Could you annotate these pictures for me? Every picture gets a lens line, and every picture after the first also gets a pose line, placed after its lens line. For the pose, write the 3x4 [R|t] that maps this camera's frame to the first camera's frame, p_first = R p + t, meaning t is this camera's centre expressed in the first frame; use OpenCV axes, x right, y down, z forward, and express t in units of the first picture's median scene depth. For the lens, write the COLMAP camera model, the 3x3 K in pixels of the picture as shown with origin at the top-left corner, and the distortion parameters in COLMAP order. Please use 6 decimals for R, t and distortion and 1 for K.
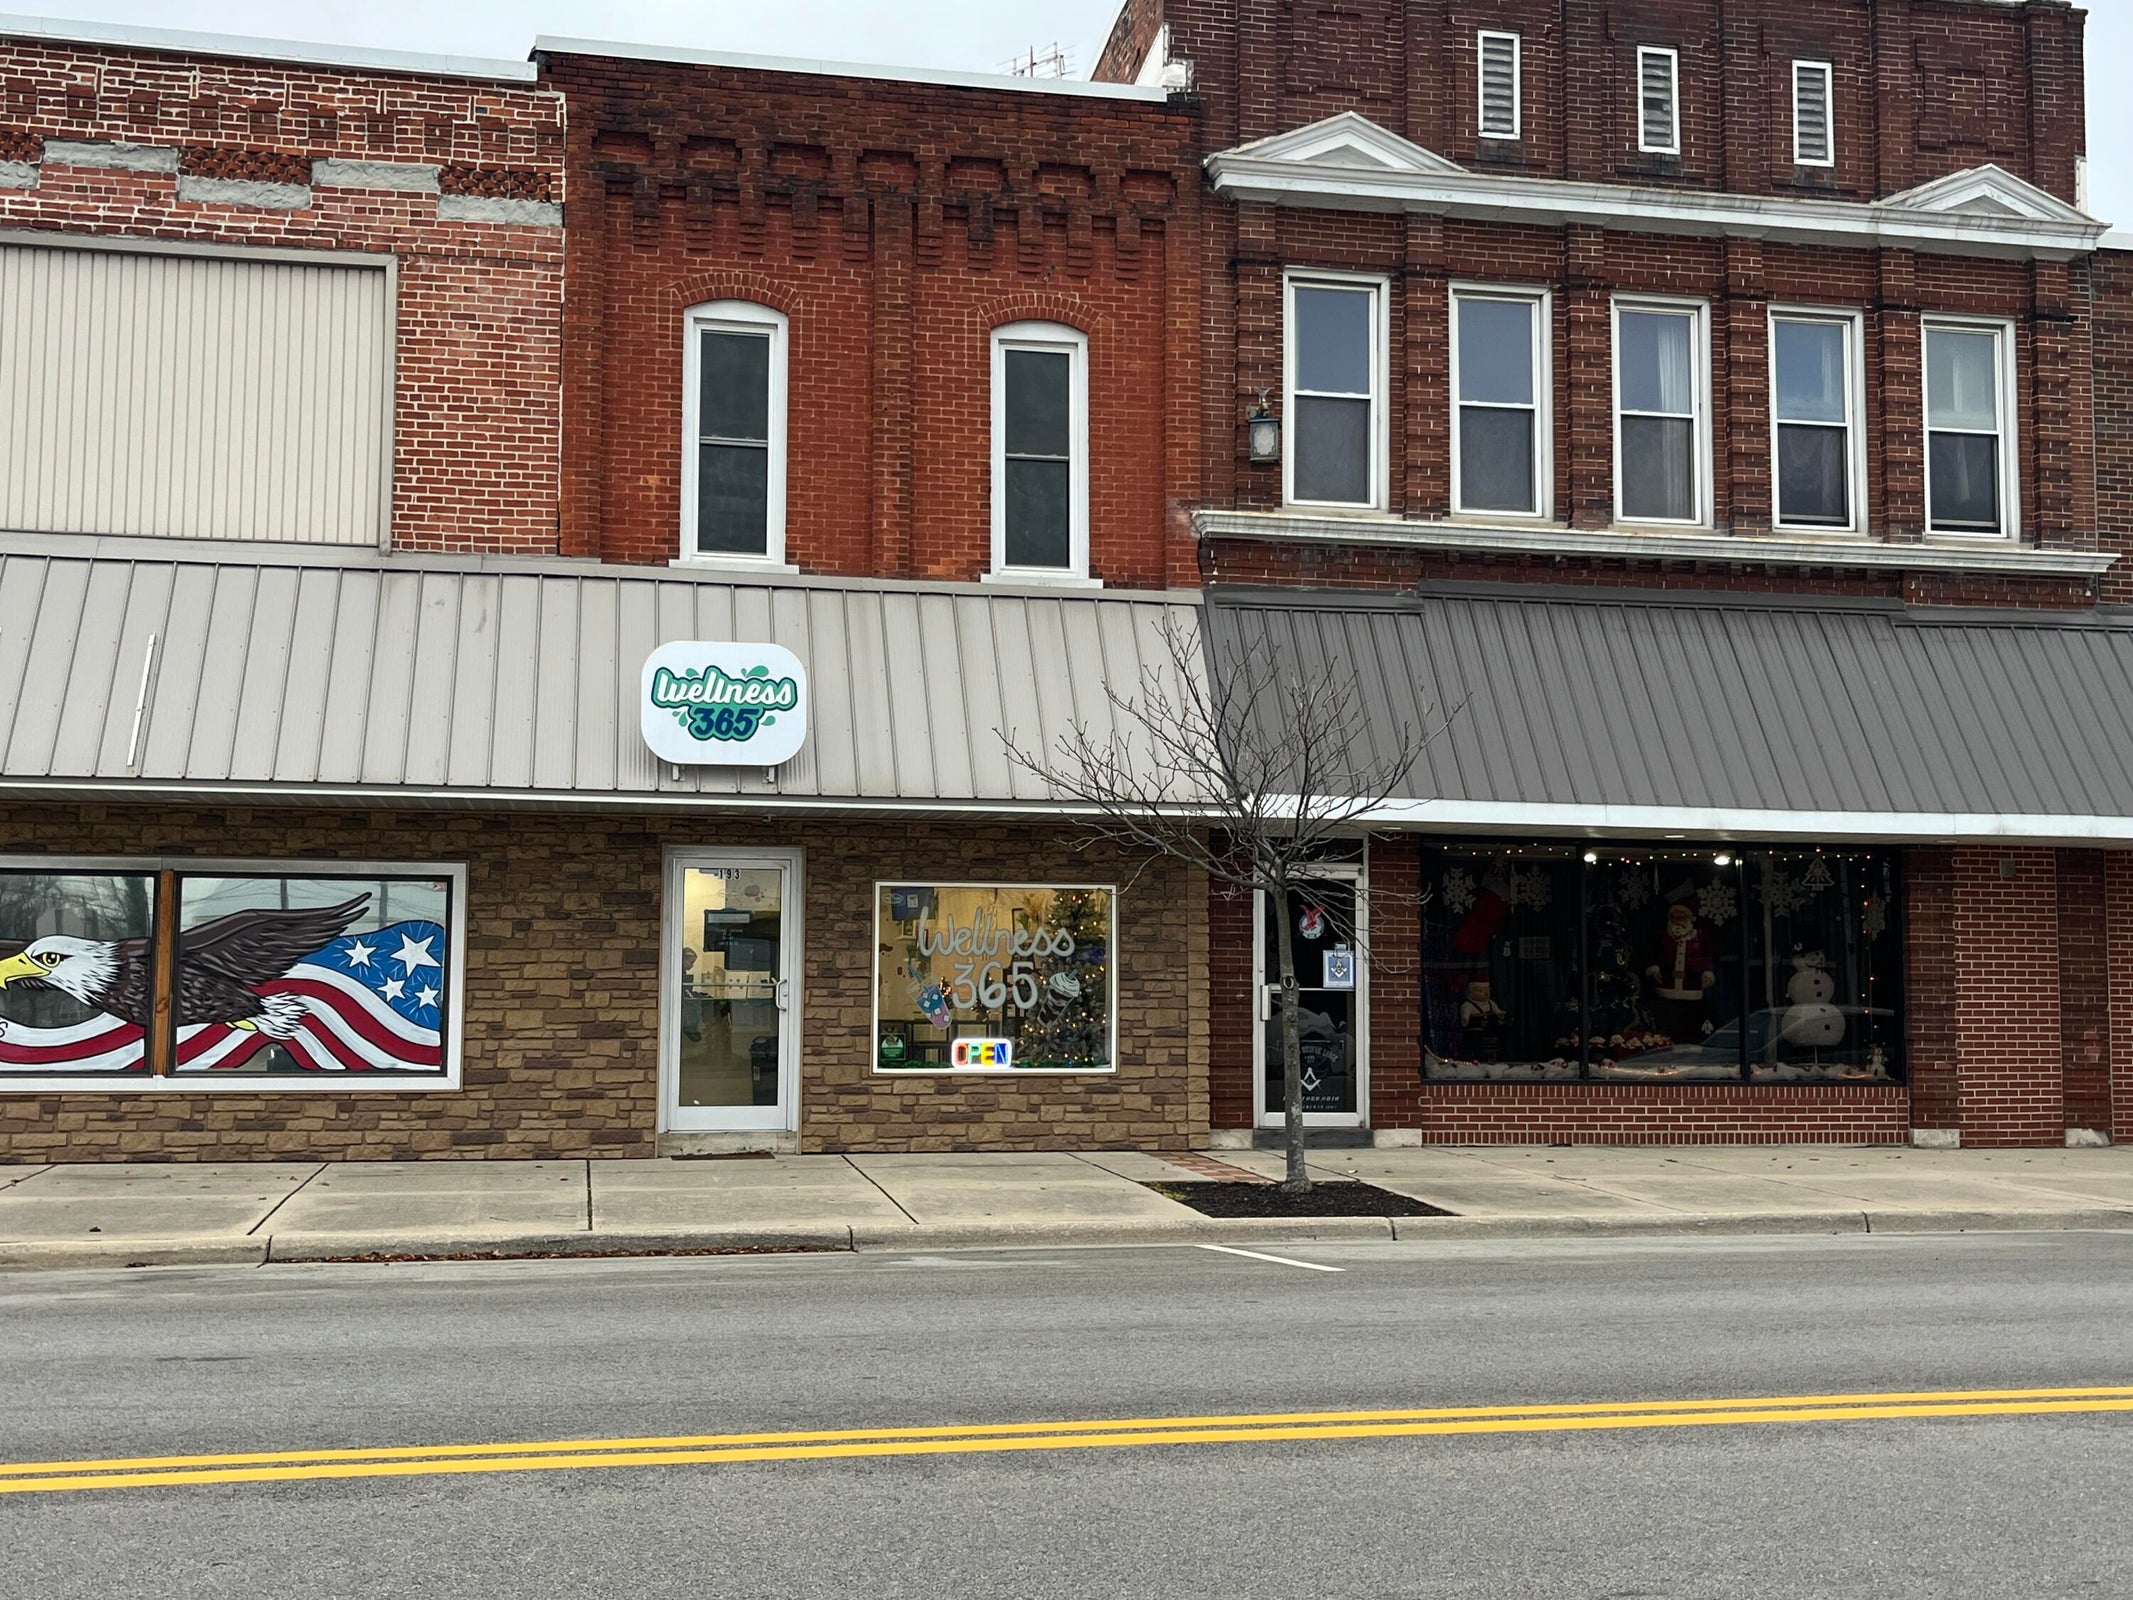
lens RADIAL K [[2262.9, 0, 1039.1], [0, 2262.9, 818.7], [0, 0, 1]] dist [0.025352, 0.000000]
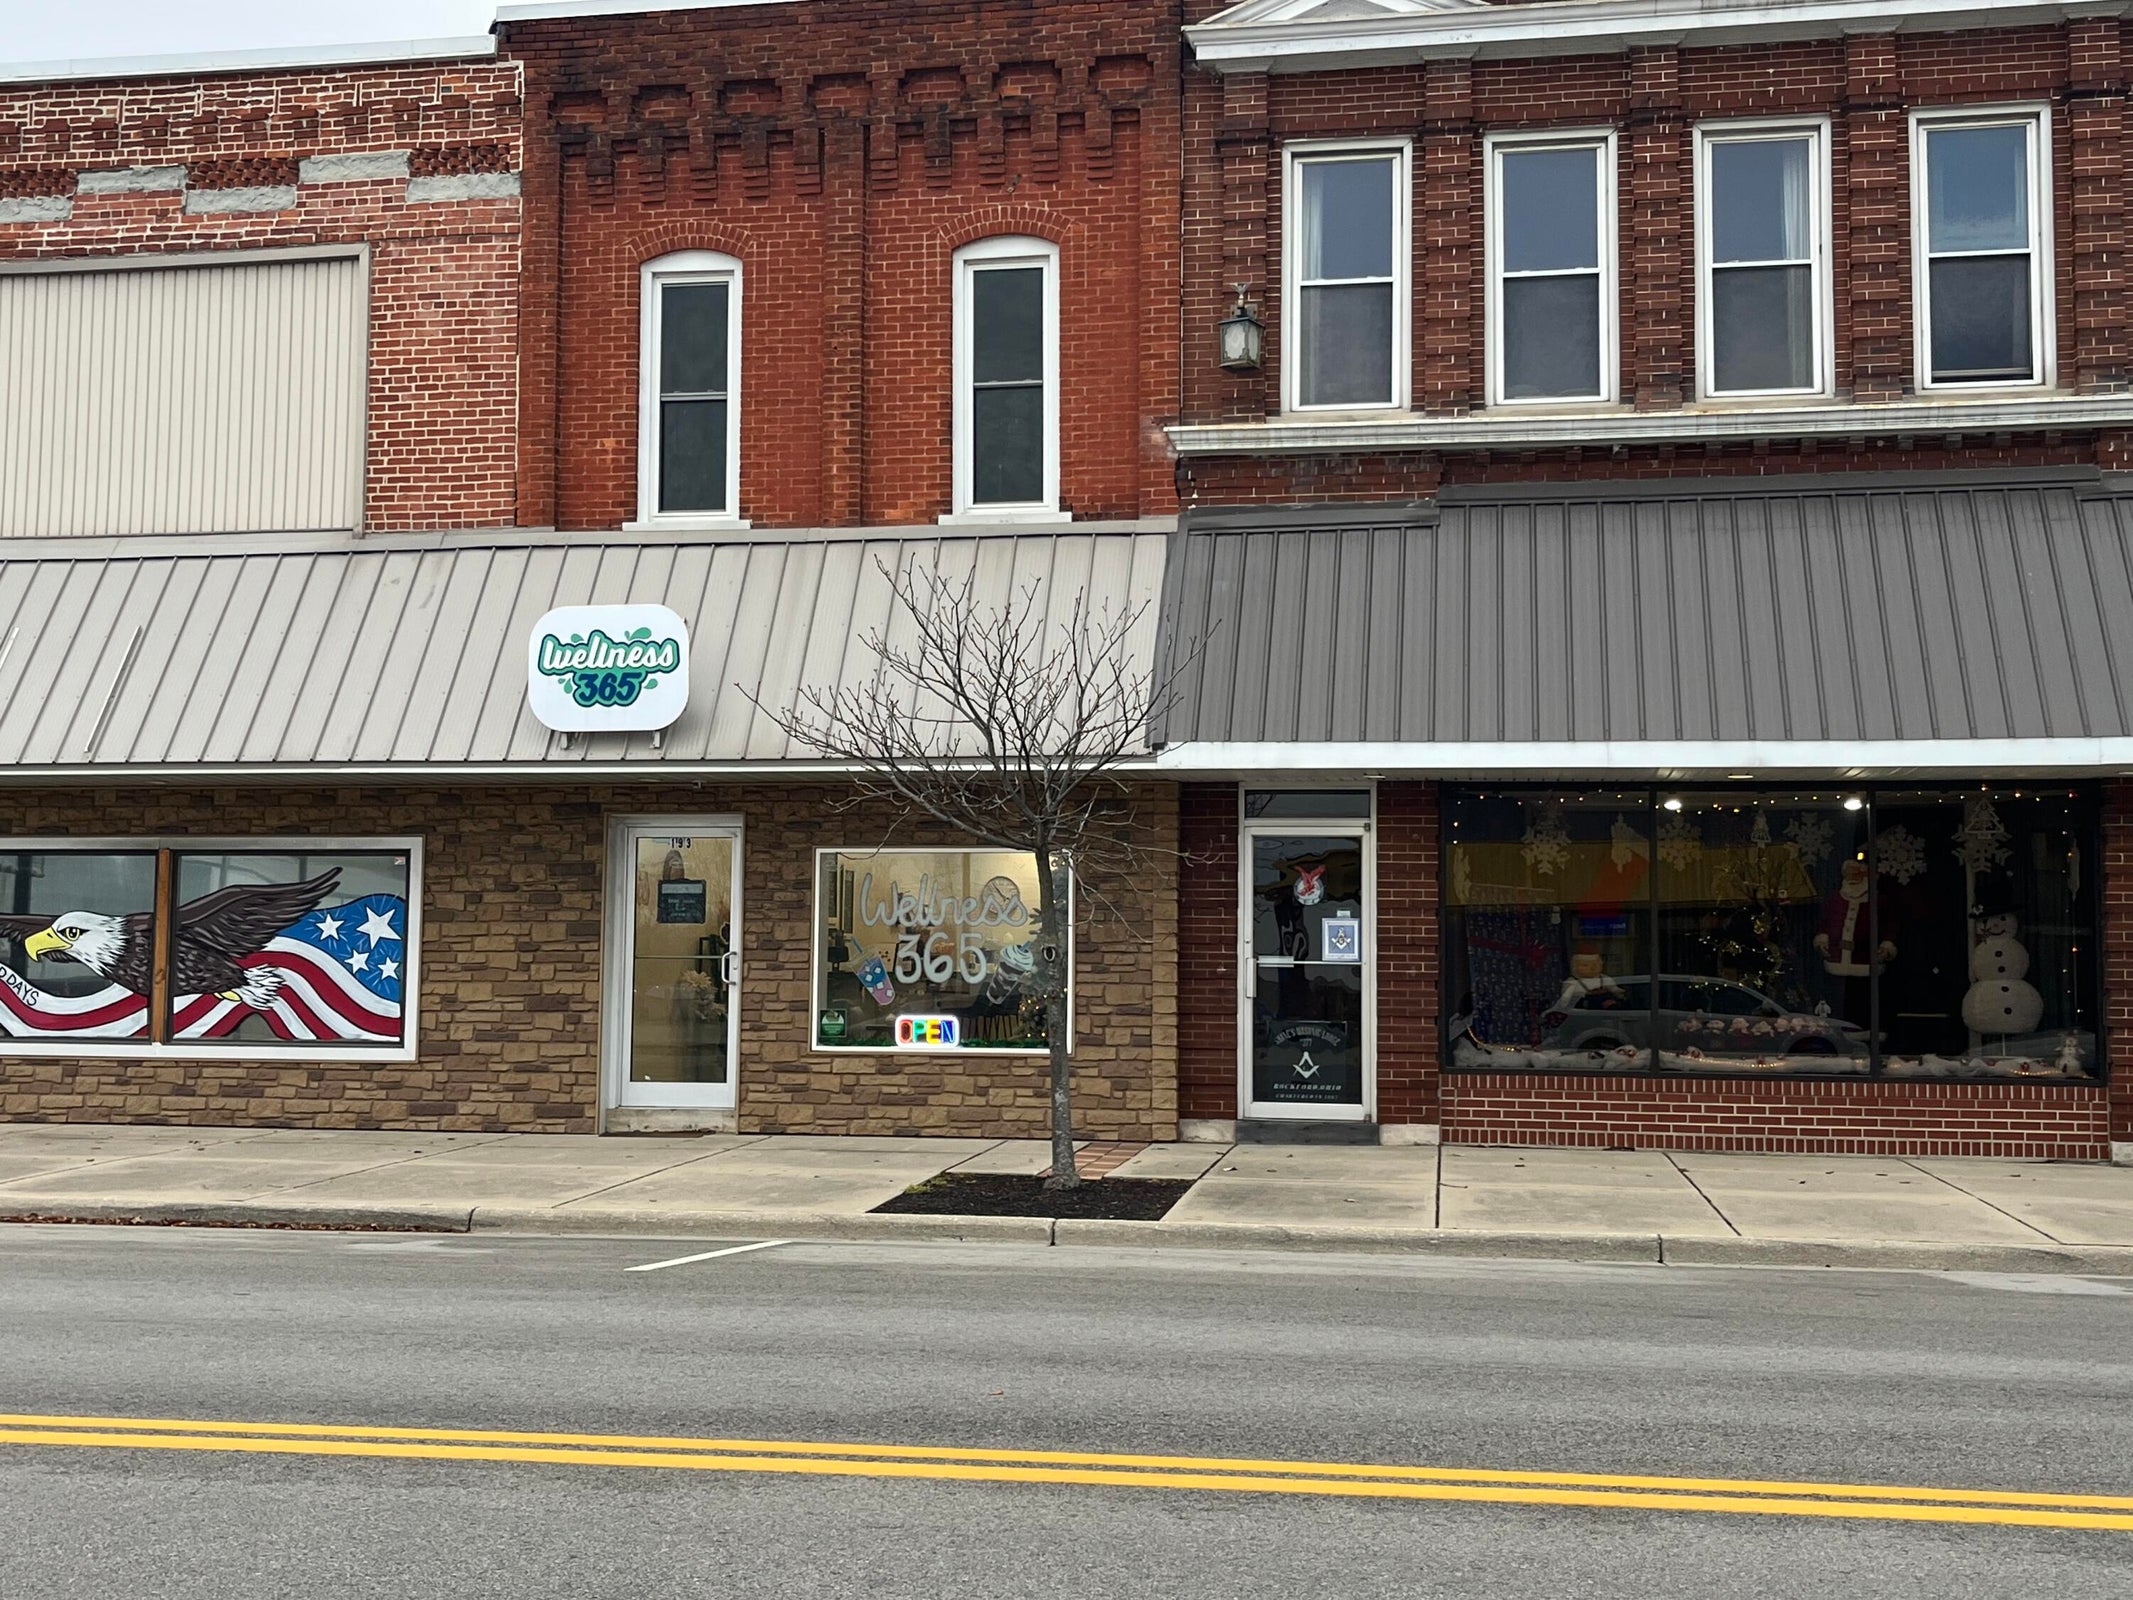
lens RADIAL K [[2408.5, 0, 1045.8], [0, 2408.5, 795.4], [0, 0, 1]] dist [0.029997, 0.000000]
pose [[0.928381, -0.024906, -0.370794, 0.391521], [0.026843, 0.999640, 0.000063, 0.008133], [0.370659, -0.010011, 0.928715, 0.099116]]
